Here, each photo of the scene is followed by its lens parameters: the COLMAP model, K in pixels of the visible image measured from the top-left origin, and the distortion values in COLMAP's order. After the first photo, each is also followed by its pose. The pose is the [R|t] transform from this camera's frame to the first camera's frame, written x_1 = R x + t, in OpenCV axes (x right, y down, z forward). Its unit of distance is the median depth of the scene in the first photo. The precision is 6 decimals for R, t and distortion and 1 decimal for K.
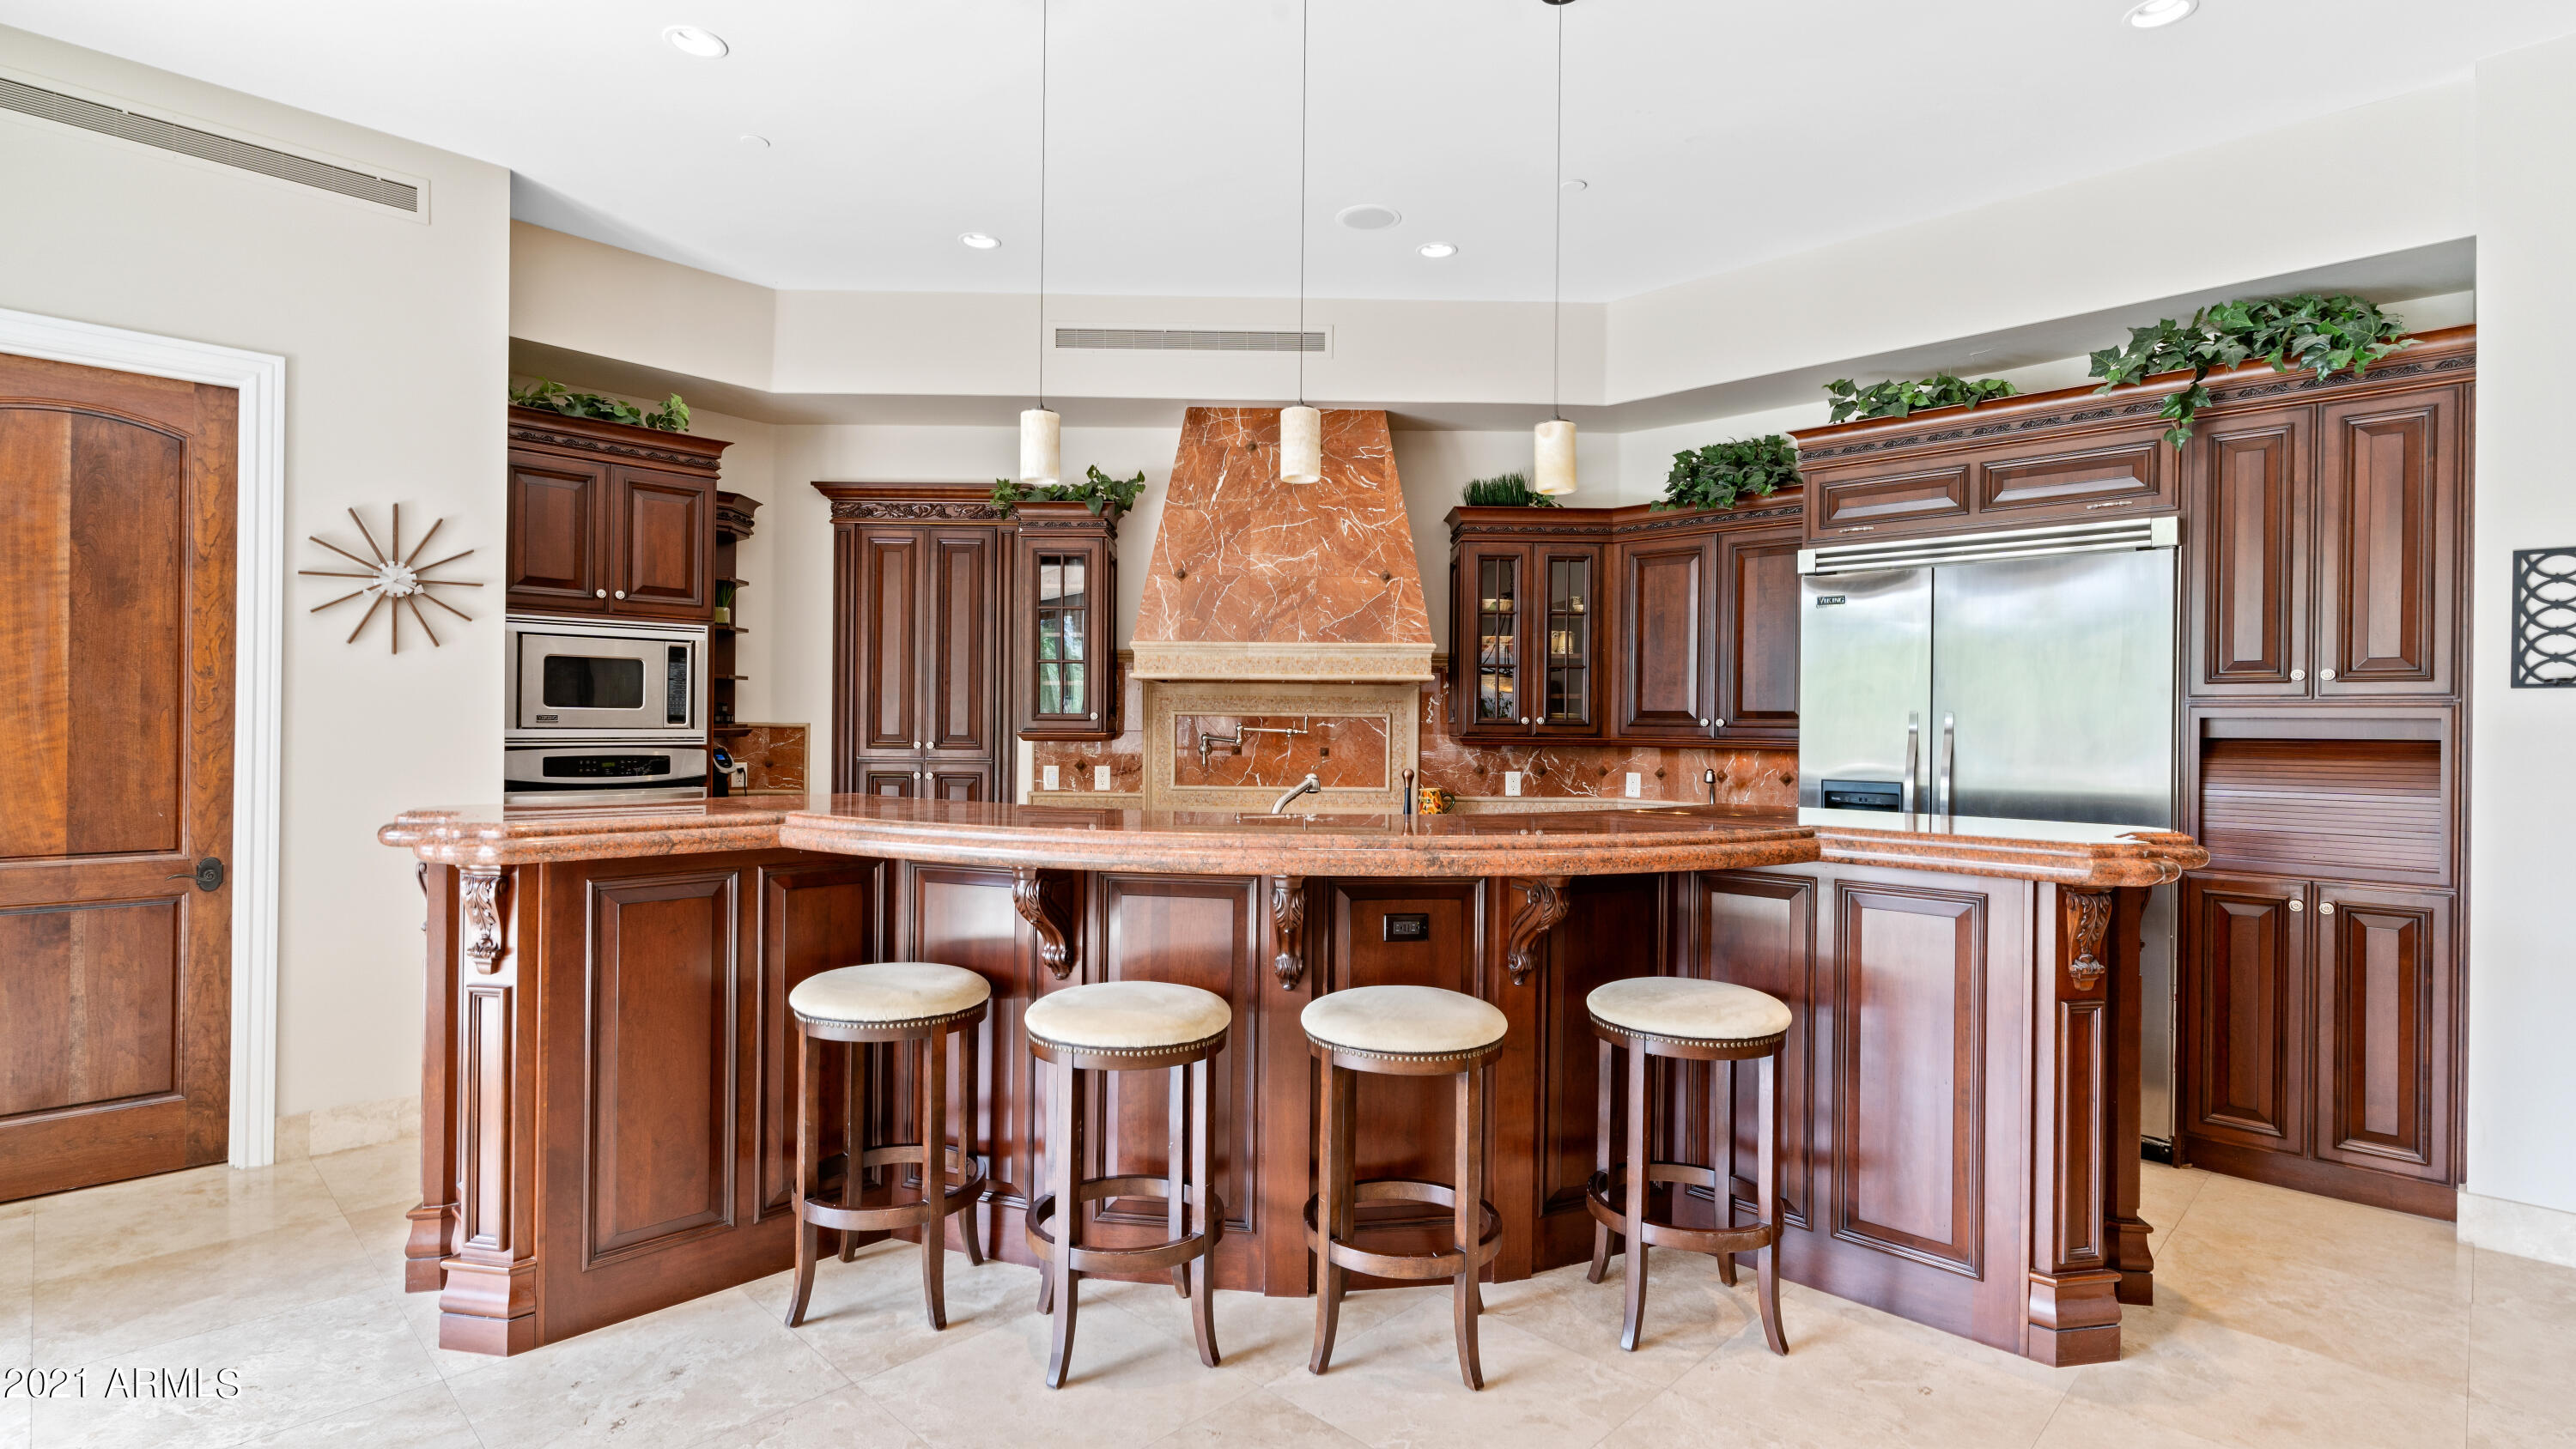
lens RADIAL K [[1232.6, 0, 1311.5], [0, 1232.6, 733.4], [0, 0, 1]] dist [-0.002551, -0.001687]
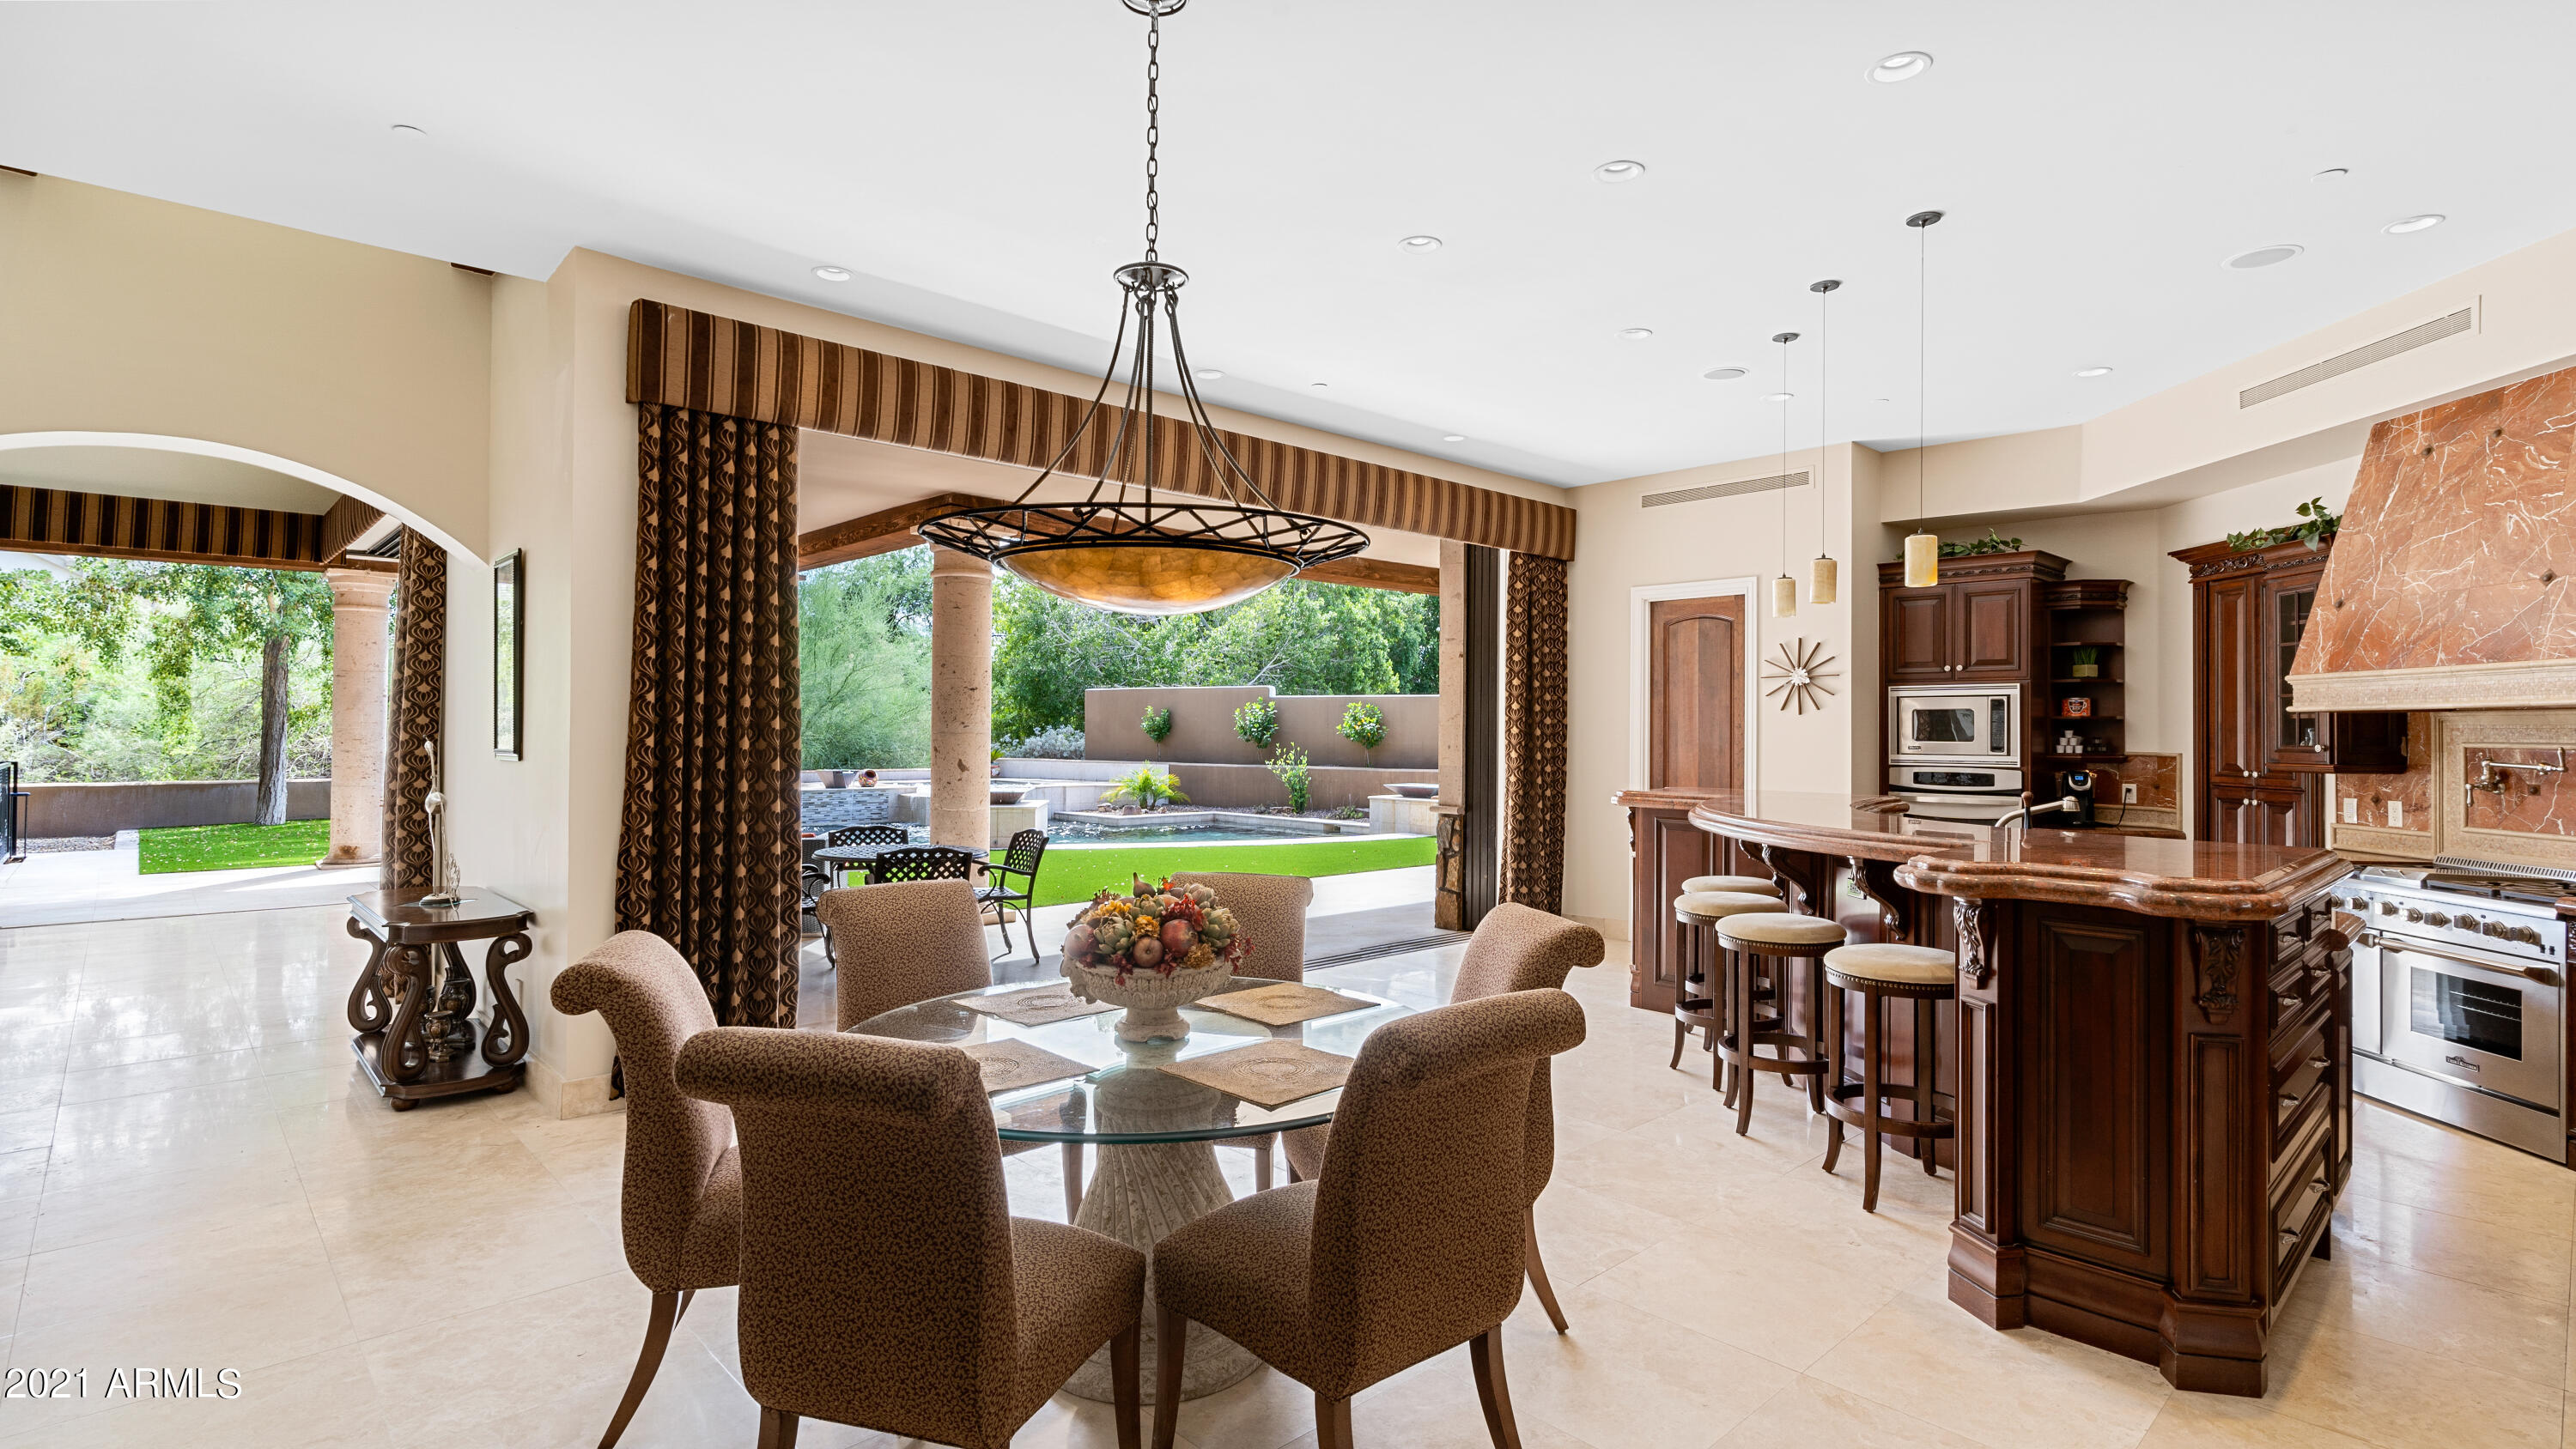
lens RADIAL K [[1232.6, 0, 1282.9], [0, 1232.6, 717.0], [0, 0, 1]] dist [-0.002551, -0.001687]
pose [[-0.061074, -0.019185, -0.997949, 0.909028], [-0.012023, 0.999757, -0.018484, -0.011571], [0.998061, 0.010870, -0.061290, 0.224127]]
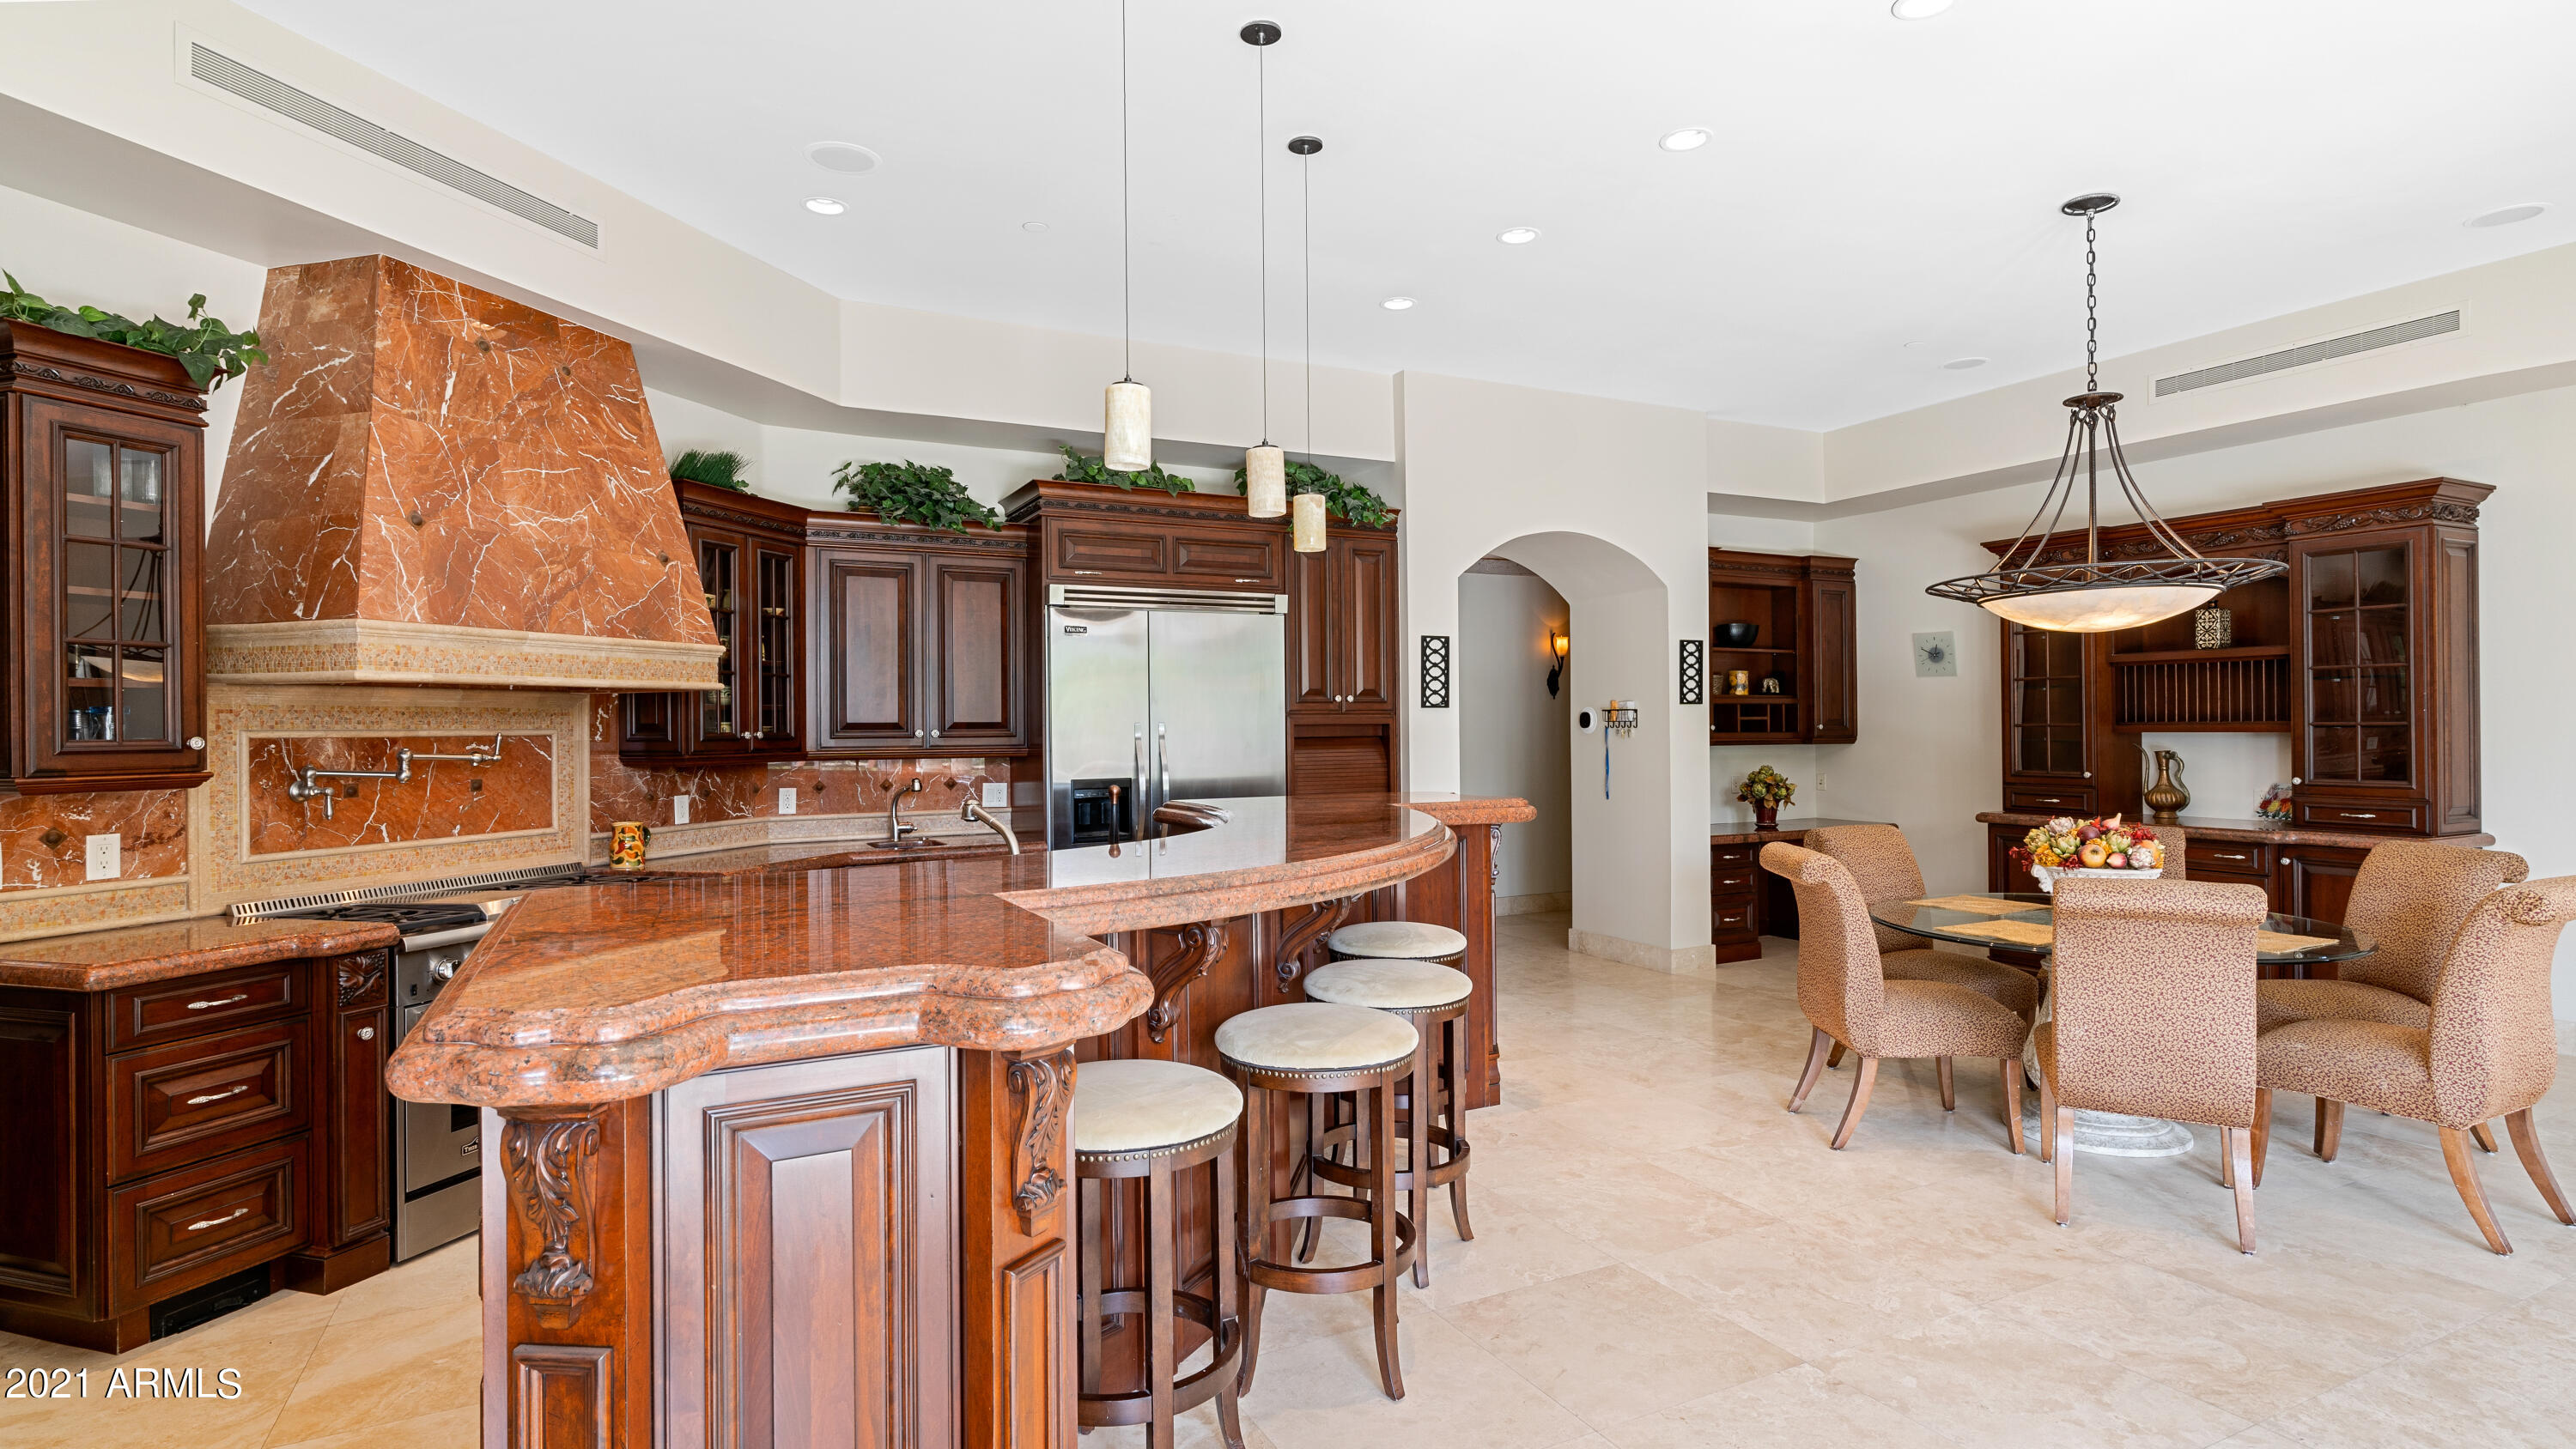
lens RADIAL K [[1232.6, 0, 1275.8], [0, 1232.6, 722.0], [0, 0, 1]] dist [-0.002551, -0.001687]
pose [[0.340446, -0.011271, 0.940196, -0.553512], [0.018225, 0.999819, 0.005387, -0.018853], [-0.940087, 0.015301, 0.340590, 0.359079]]
